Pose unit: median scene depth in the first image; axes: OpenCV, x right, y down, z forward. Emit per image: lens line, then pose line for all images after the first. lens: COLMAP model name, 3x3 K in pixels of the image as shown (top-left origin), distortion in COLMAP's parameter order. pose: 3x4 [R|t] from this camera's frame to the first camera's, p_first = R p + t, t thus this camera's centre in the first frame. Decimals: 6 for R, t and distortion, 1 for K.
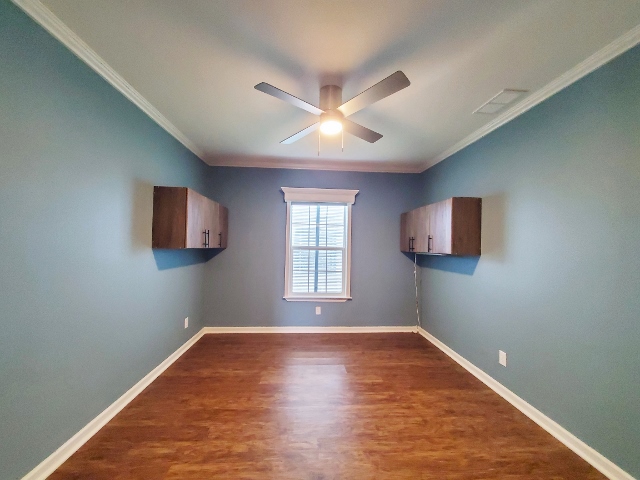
lens RADIAL K [[227.1, 0, 322.2], [0, 227.1, 240.8], [0, 0, 1]] dist [0.001900, 0.000073]
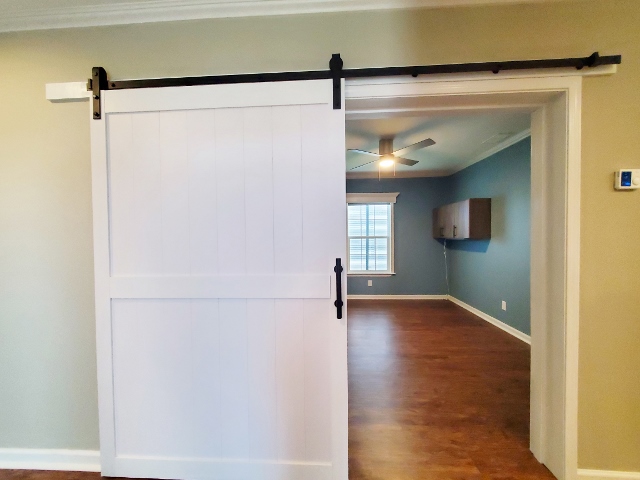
lens RADIAL K [[253.7, 0, 313.3], [0, 253.7, 240.1], [0, 0, 1]] dist [0.003474, -0.001427]
pose [[0.992414, -0.030529, -0.119088, -0.186861], [0.035064, 0.998730, 0.036176, -0.018951], [0.117833, -0.040077, 0.992224, -0.599827]]
